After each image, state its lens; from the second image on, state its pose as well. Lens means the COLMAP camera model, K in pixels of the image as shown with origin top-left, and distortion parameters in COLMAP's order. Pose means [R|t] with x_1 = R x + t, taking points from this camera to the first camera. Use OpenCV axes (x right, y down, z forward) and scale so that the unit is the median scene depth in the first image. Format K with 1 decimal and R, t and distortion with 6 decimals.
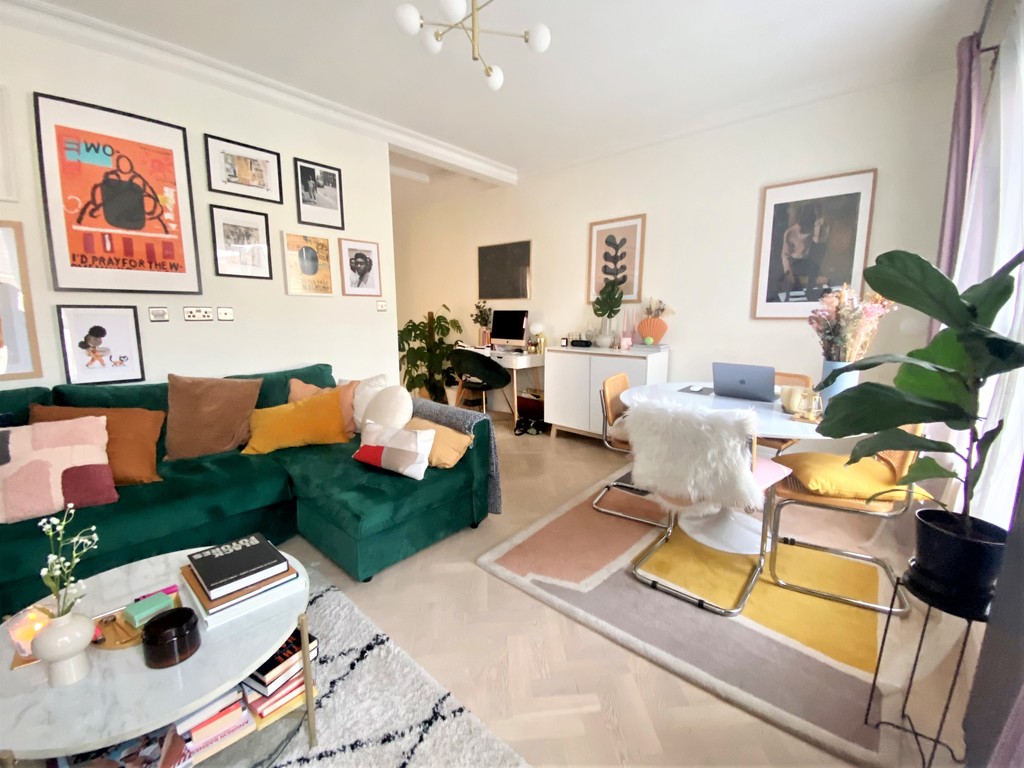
lens RADIAL K [[412.8, 0, 512.0], [0, 412.8, 384.0], [0, 0, 1]] dist [0.027147, -0.023411]
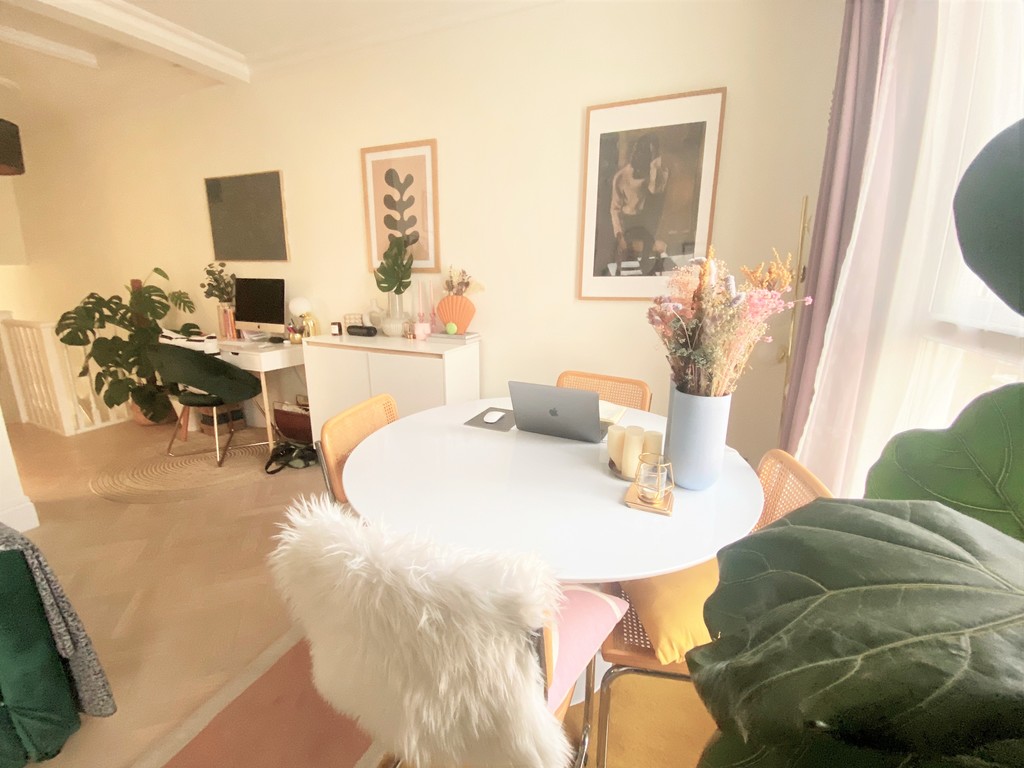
lens RADIAL K [[428.3, 0, 507.5], [0, 428.3, 381.1], [0, 0, 1]] dist [0.031794, -0.030380]
pose [[0.949427, -0.059552, 0.308289, 0.179945], [0.040287, 0.996838, 0.068489, -0.056979], [-0.311392, -0.052606, 0.948824, 0.260168]]
